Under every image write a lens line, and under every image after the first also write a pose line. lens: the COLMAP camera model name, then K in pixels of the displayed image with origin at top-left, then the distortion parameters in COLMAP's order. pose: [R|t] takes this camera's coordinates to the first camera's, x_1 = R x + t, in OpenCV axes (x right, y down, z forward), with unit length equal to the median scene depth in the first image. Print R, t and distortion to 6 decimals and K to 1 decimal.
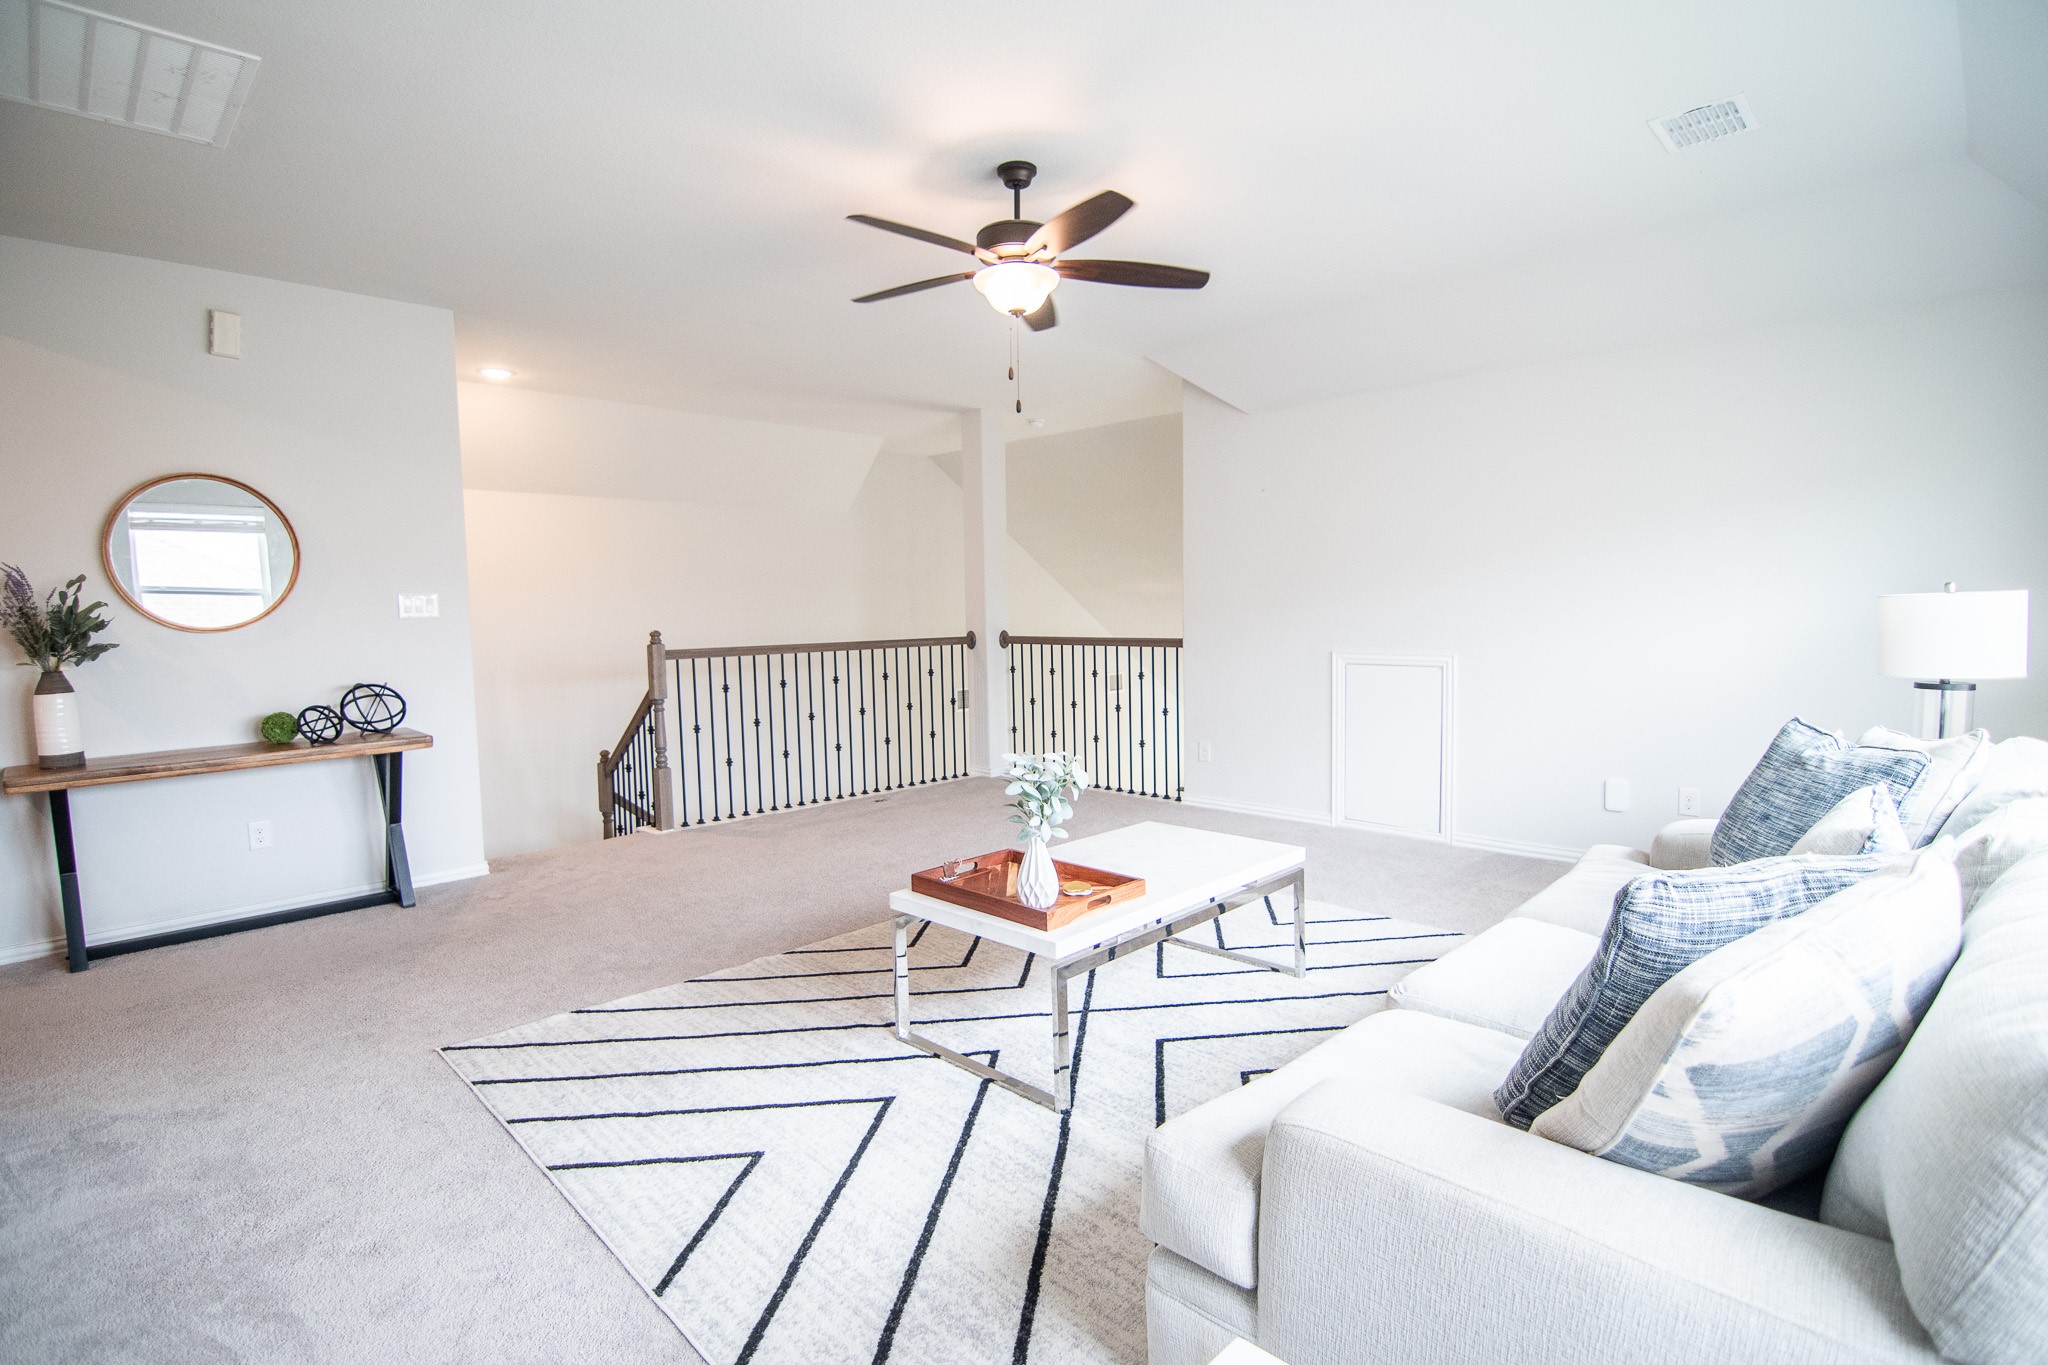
lens RADIAL K [[991.7, 0, 1018.5], [0, 991.7, 679.6], [0, 0, 1]] dist [-0.003855, -0.012264]
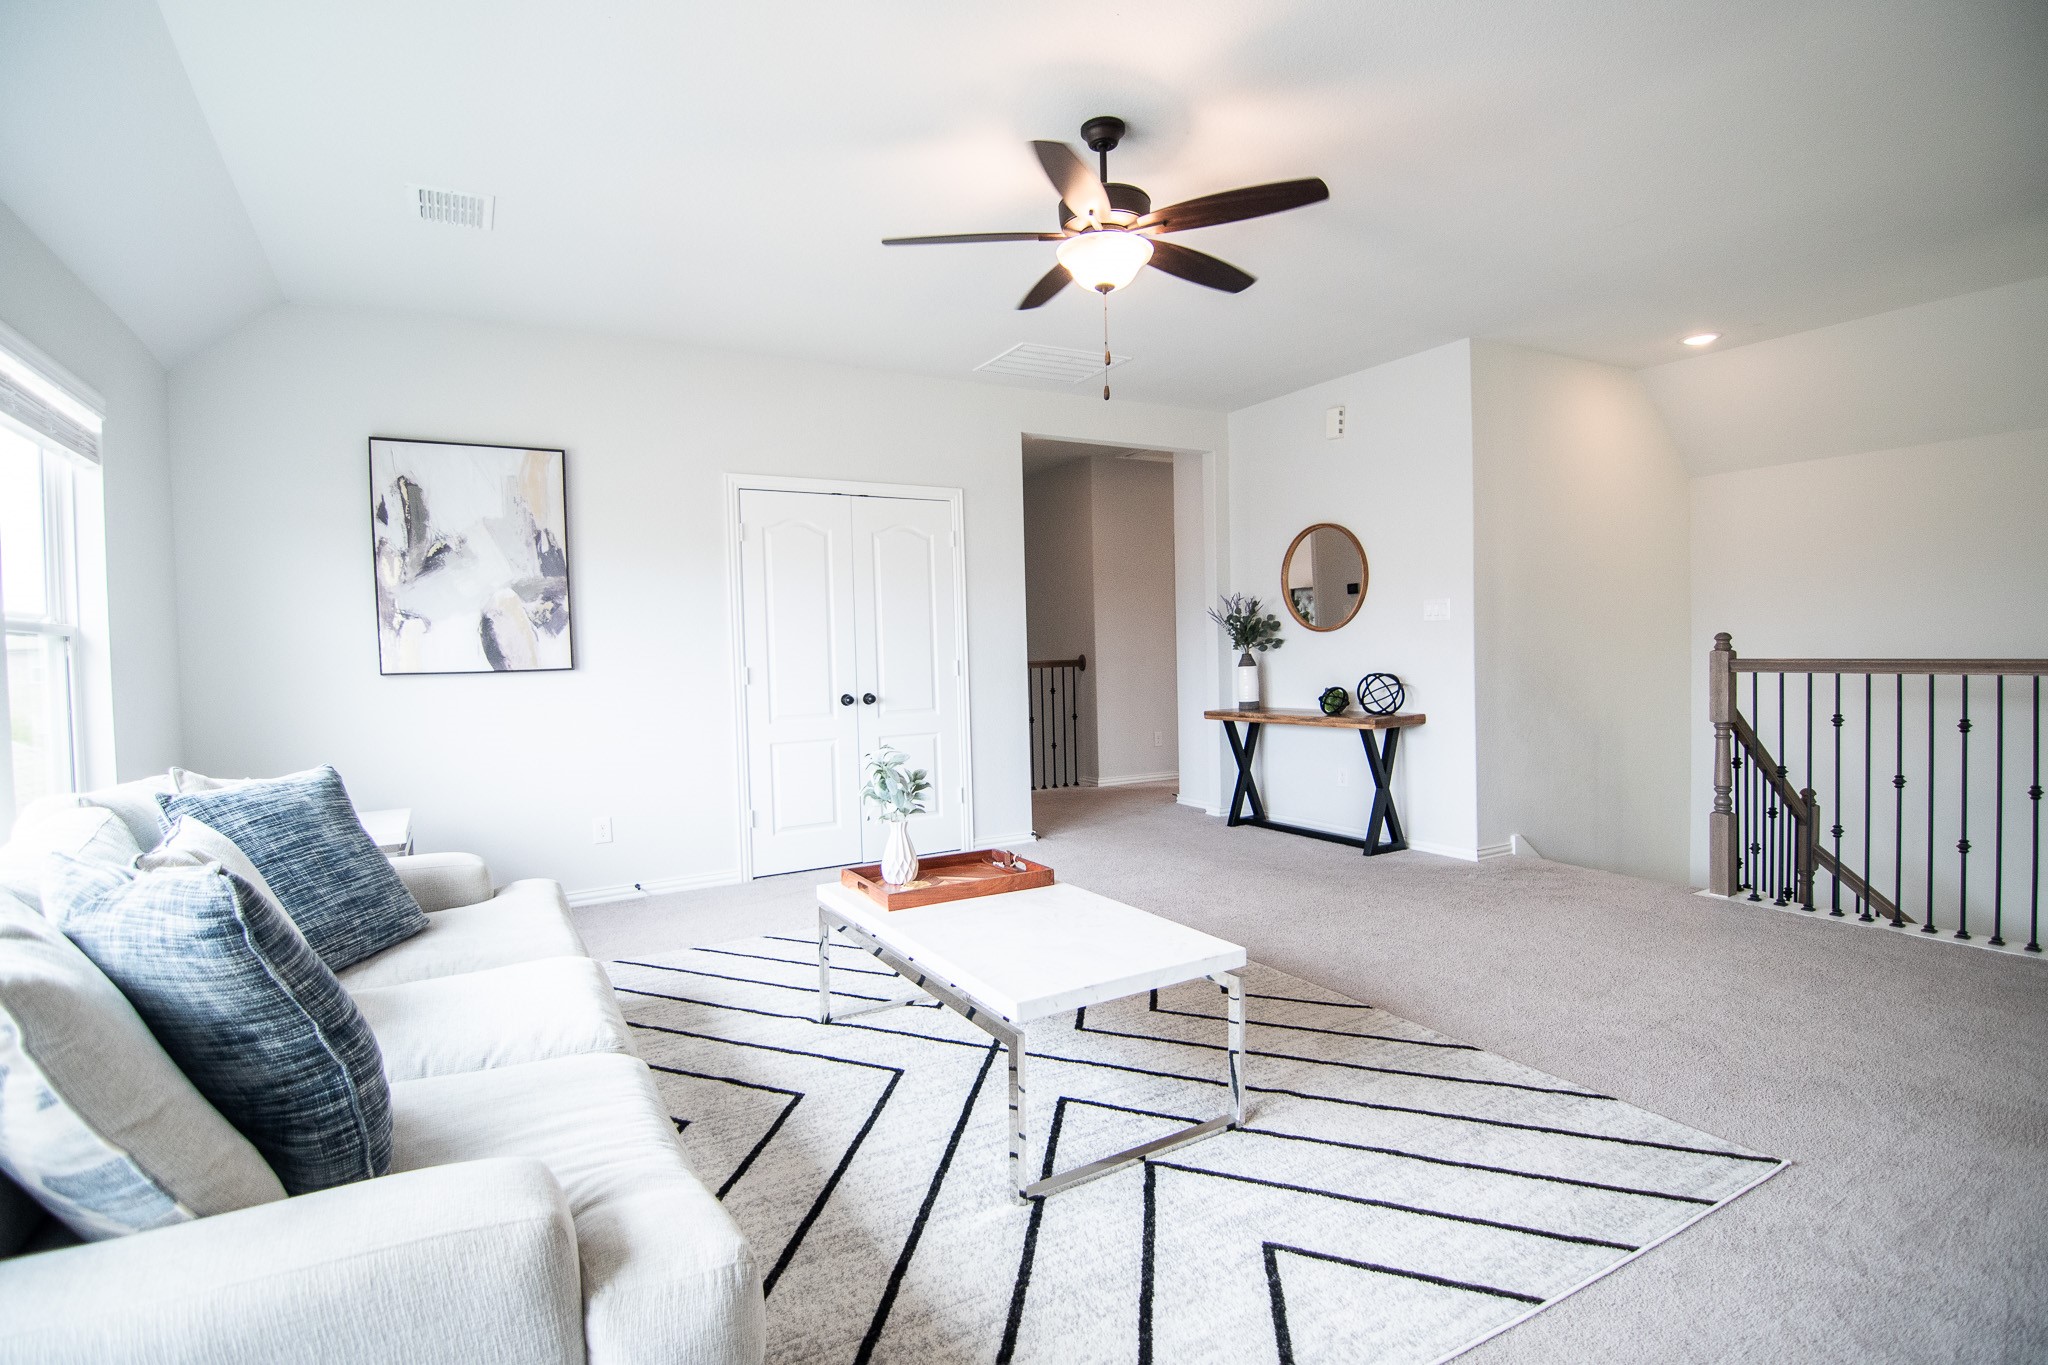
lens RADIAL K [[974.3, 0, 1021.1], [0, 974.3, 668.4], [0, 0, 1]] dist [0.134781, -0.011311]
pose [[-0.264651, 0.057538, -0.962626, 0.727128], [-0.032523, 0.997118, 0.068541, -0.079355], [0.963796, 0.049447, -0.262017, 0.933212]]
